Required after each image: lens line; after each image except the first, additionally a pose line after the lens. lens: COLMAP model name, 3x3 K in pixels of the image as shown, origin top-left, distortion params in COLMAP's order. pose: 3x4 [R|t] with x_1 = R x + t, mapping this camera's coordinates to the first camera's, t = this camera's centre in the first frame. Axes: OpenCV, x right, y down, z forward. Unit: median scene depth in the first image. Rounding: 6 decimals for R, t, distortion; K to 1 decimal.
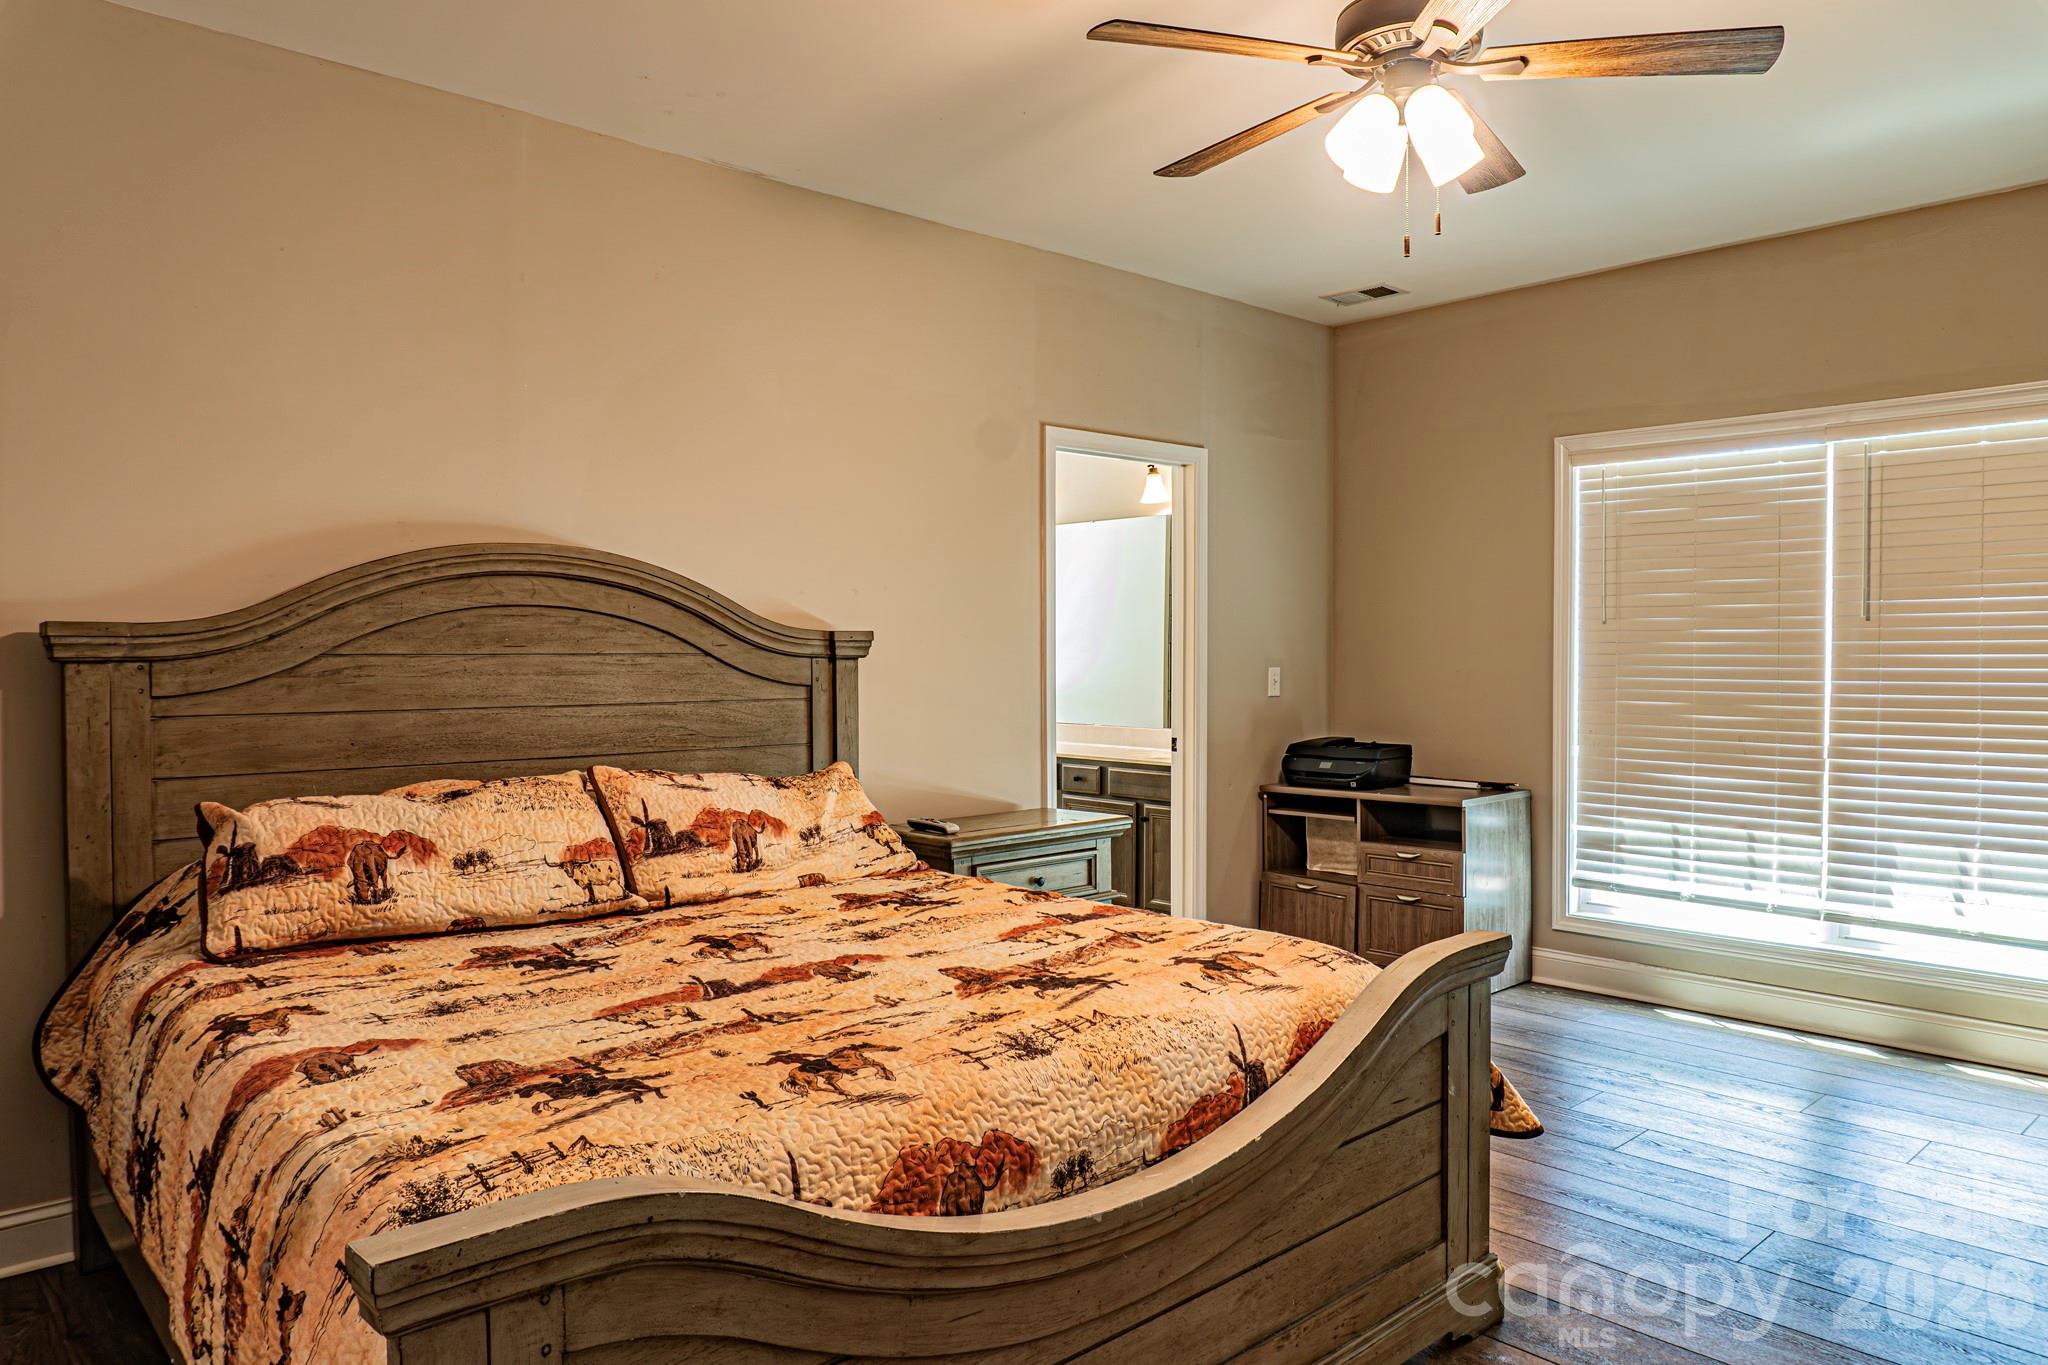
lens RADIAL K [[1359.6, 0, 1024.0], [0, 1359.6, 682.5], [0, 0, 1]] dist [-0.019168, -0.002226]
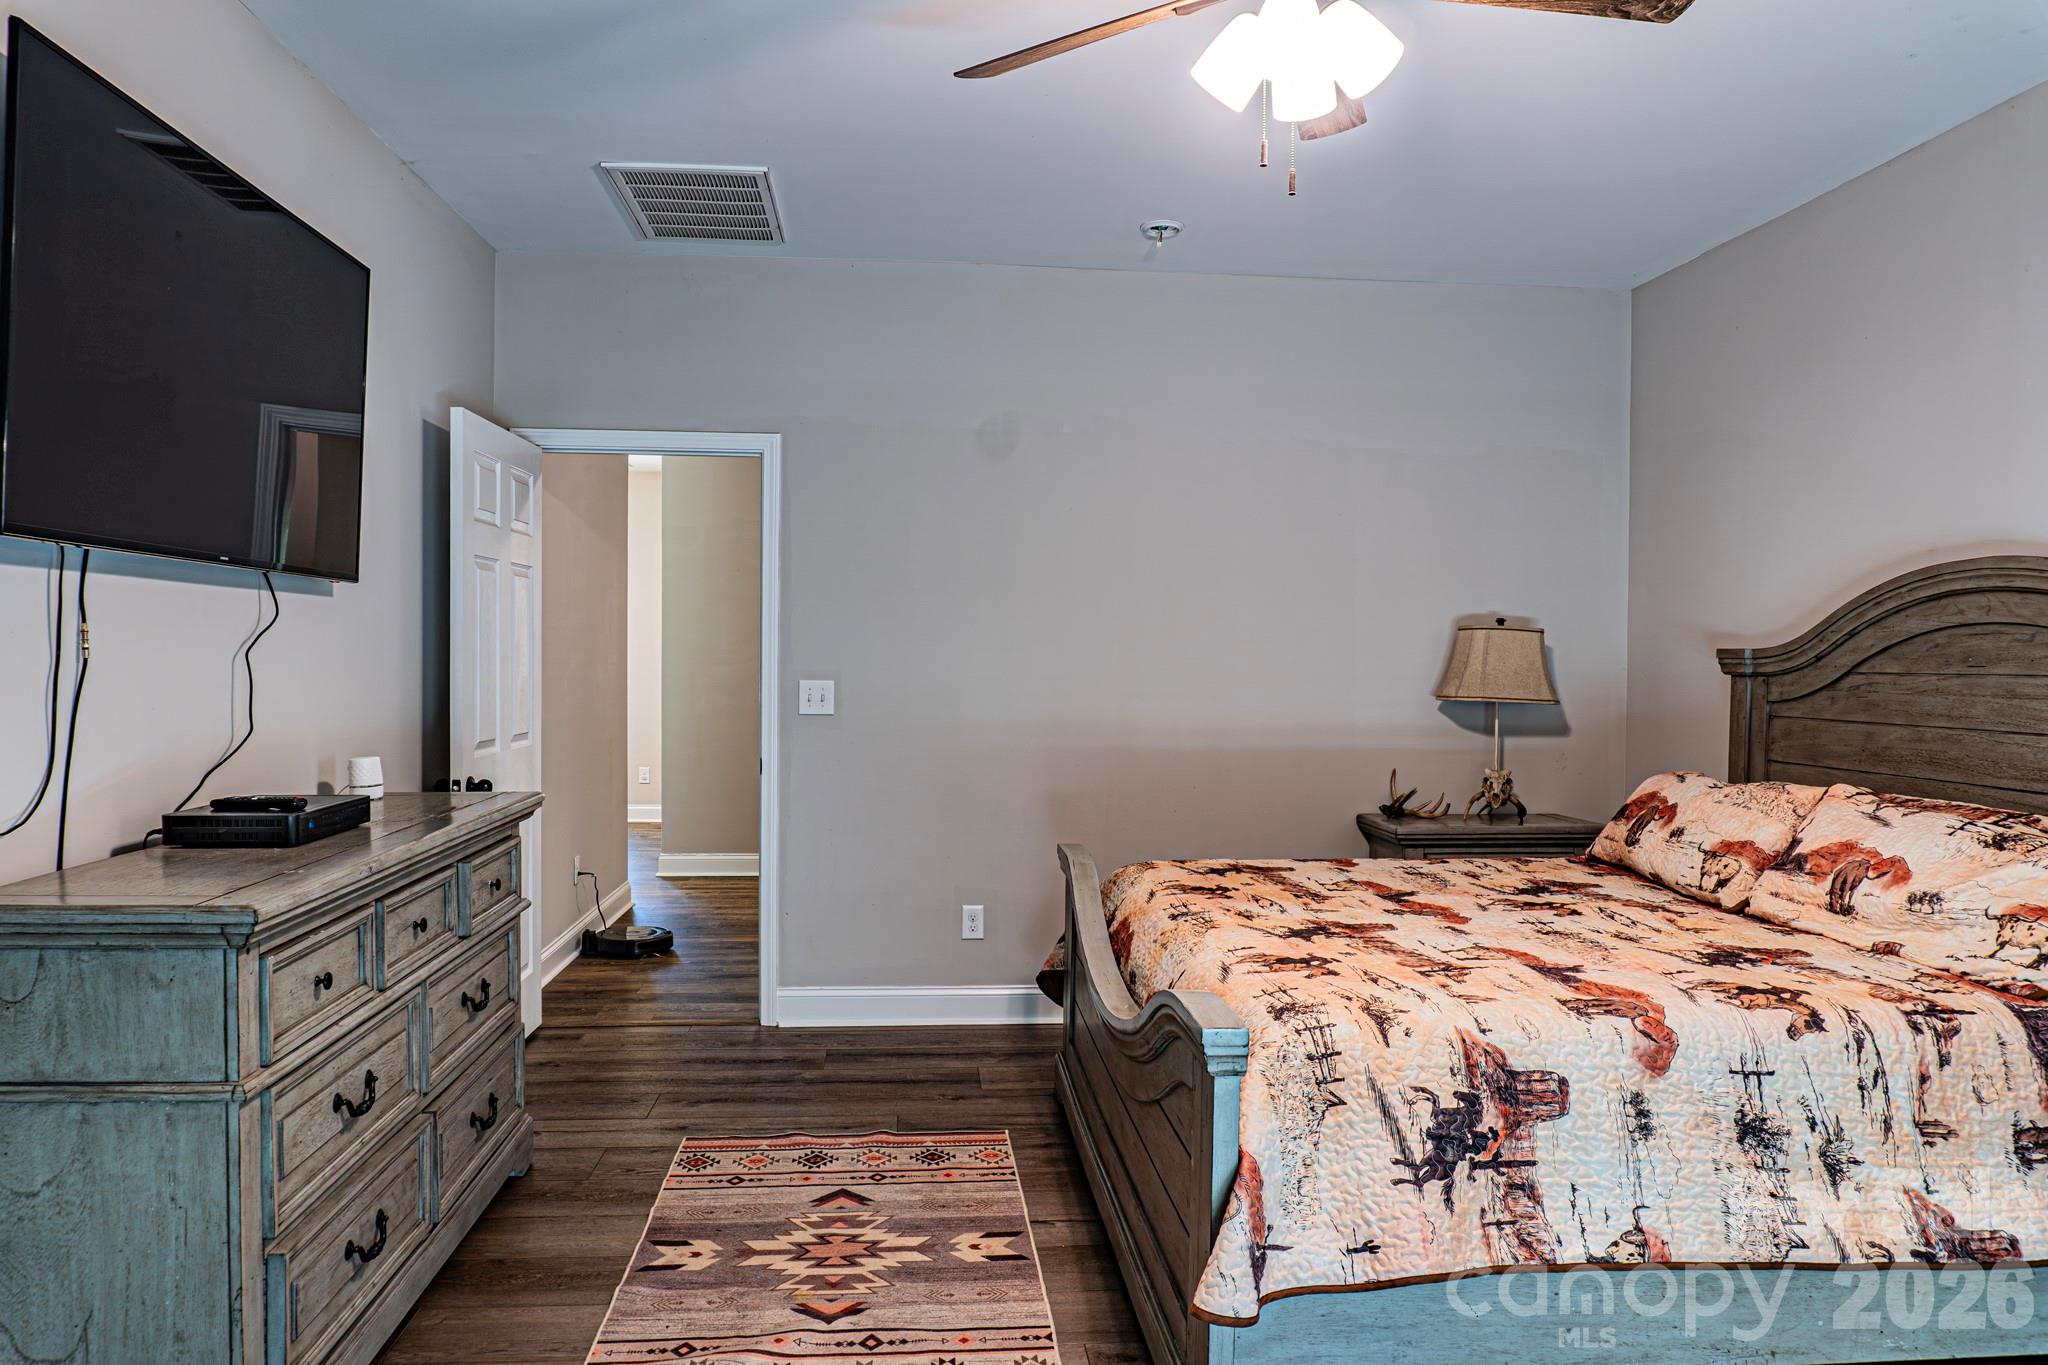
lens RADIAL K [[1359.6, 0, 1024.0], [0, 1359.6, 682.5], [0, 0, 1]] dist [-0.019168, -0.002226]
pose [[-0.614202, 0.008344, -0.789105, 0.805008], [-0.026467, 0.999164, 0.031166, -0.027692], [0.788705, 0.040027, -0.613468, 1.072684]]
